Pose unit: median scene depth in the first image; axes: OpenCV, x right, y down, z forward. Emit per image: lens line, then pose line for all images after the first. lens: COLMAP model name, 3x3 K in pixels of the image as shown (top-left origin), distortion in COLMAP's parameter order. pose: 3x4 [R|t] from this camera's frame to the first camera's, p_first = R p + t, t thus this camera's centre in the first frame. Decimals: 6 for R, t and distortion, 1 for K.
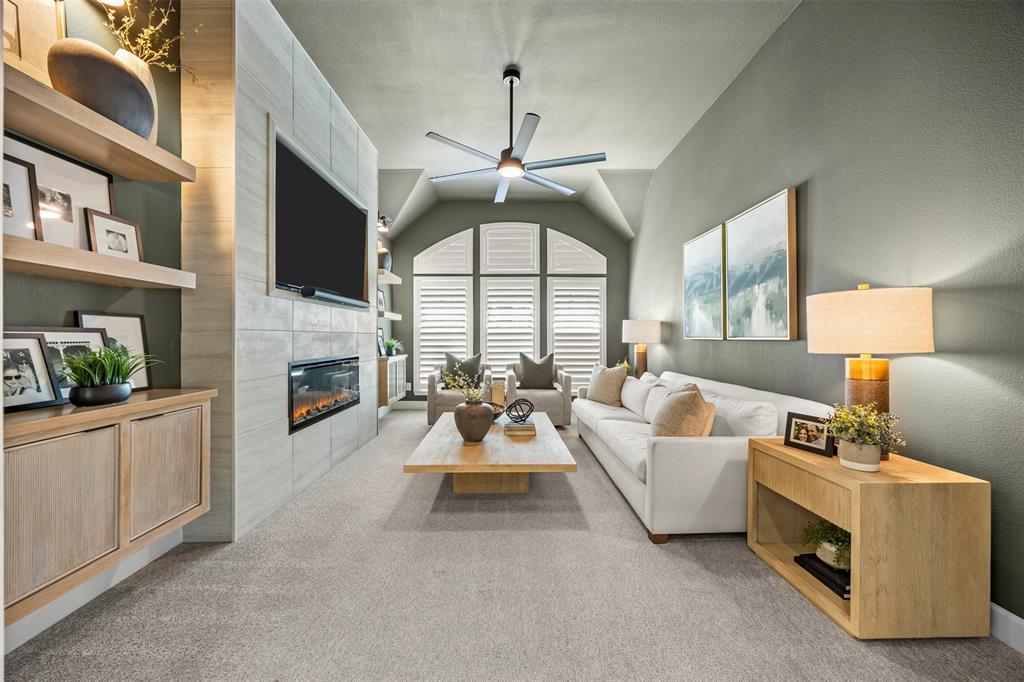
lens RADIAL K [[391.4, 0, 509.8], [0, 391.4, 334.5], [0, 0, 1]] dist [-0.001480, -0.000192]
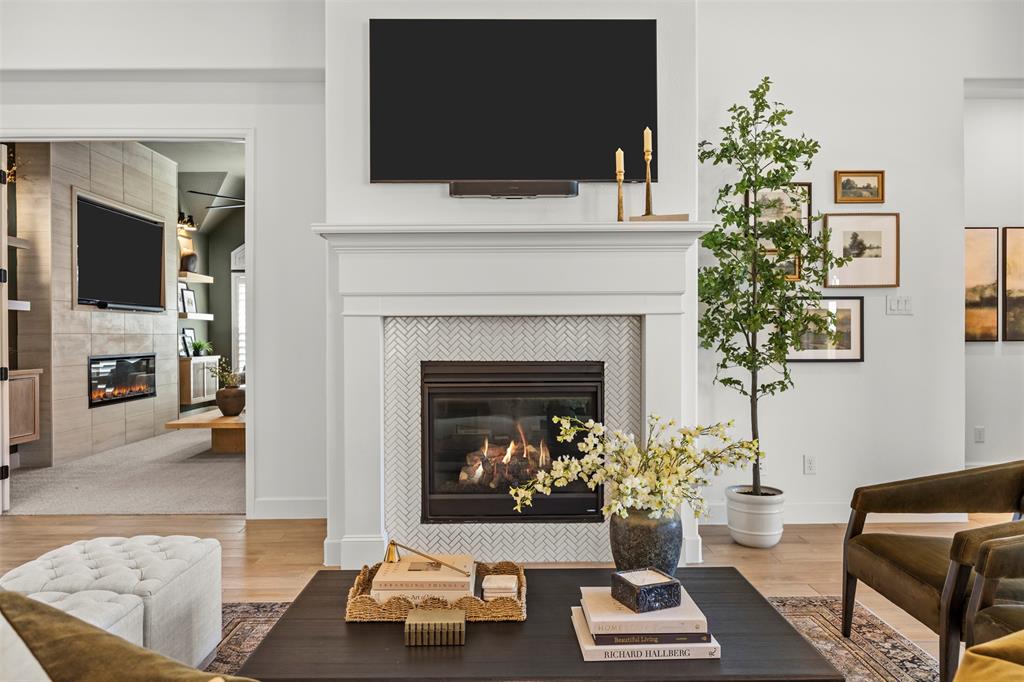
lens RADIAL K [[683.0, 0, 513.5], [0, 683.0, 333.6], [0, 0, 1]] dist [0.000647, -0.002544]
pose [[0.999848, -0.006556, 0.016180, 0.916875], [0.006526, 0.999977, 0.001952, -0.004849], [-0.016192, -0.001846, 0.999867, -1.465873]]
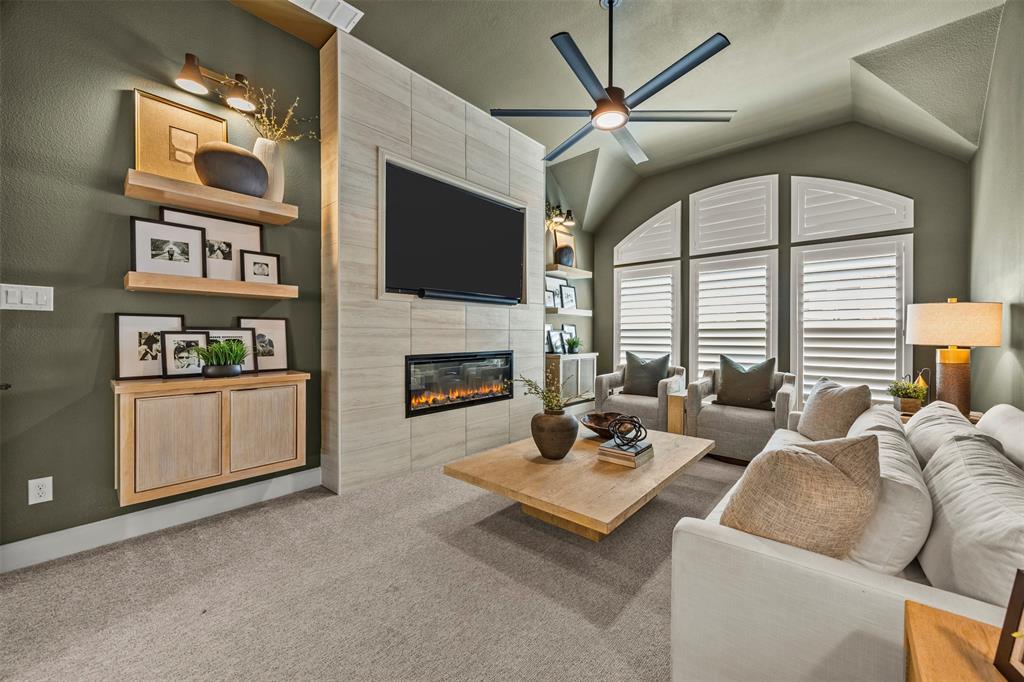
lens RADIAL K [[391.4, 0, 509.8], [0, 391.4, 334.5], [0, 0, 1]] dist [-0.001480, -0.000192]
pose [[0.735527, 0.000892, -0.677495, 0.453818], [0.003883, 0.999977, 0.005533, 0.003503], [0.677484, -0.006701, 0.735507, 0.357924]]
